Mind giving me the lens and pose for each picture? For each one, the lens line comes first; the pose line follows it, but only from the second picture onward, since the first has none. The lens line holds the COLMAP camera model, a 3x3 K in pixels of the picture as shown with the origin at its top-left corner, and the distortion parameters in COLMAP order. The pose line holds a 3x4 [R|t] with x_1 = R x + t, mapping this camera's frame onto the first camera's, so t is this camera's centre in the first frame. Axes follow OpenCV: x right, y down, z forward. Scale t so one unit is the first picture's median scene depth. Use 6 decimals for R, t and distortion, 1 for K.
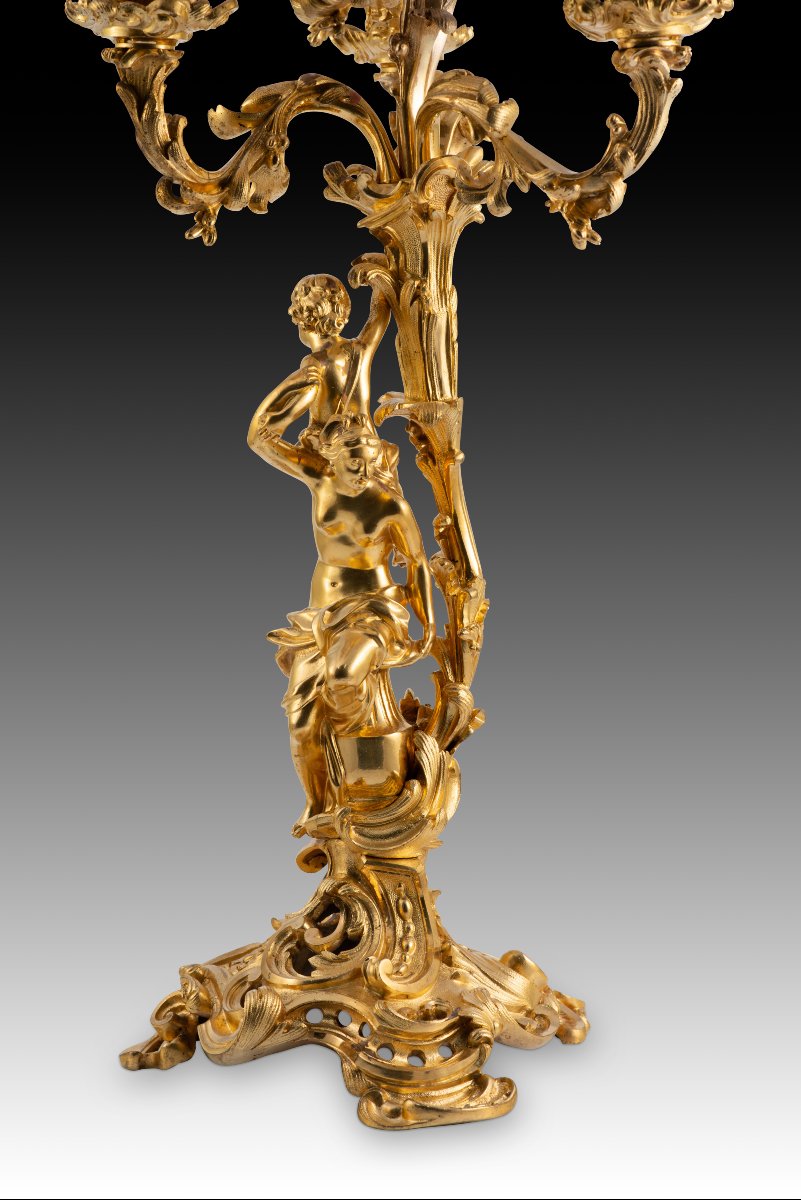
lens RADIAL K [[3033.6, 0, 405.7], [0, 3033.6, 564.9], [0, 0, 1]] dist [0.148068, -0.278556]
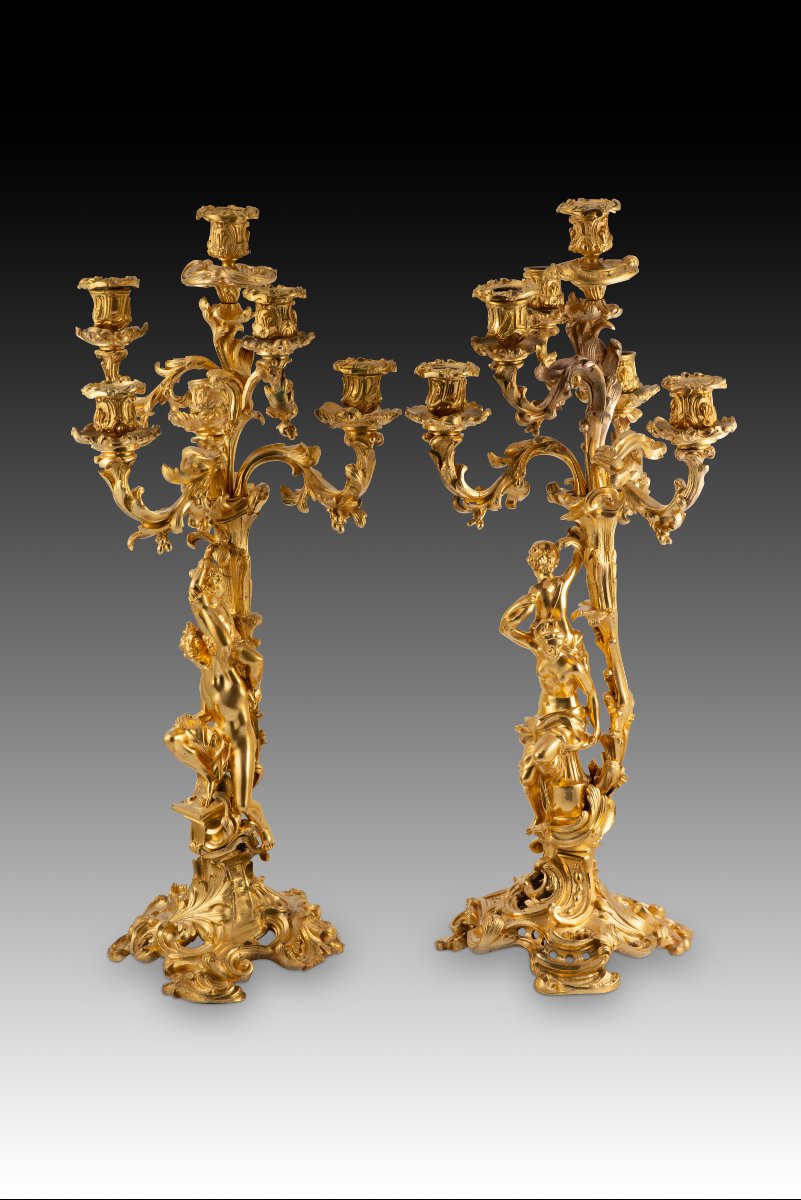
lens RADIAL K [[3033.6, 0, 405.7], [0, 3033.6, 564.9], [0, 0, 1]] dist [0.148068, -0.278556]
pose [[0.966410, 0.044961, -0.253041, 0.366307], [-0.026694, 0.996814, 0.075167, -0.220286], [0.255614, -0.065887, 0.964531, -0.835986]]
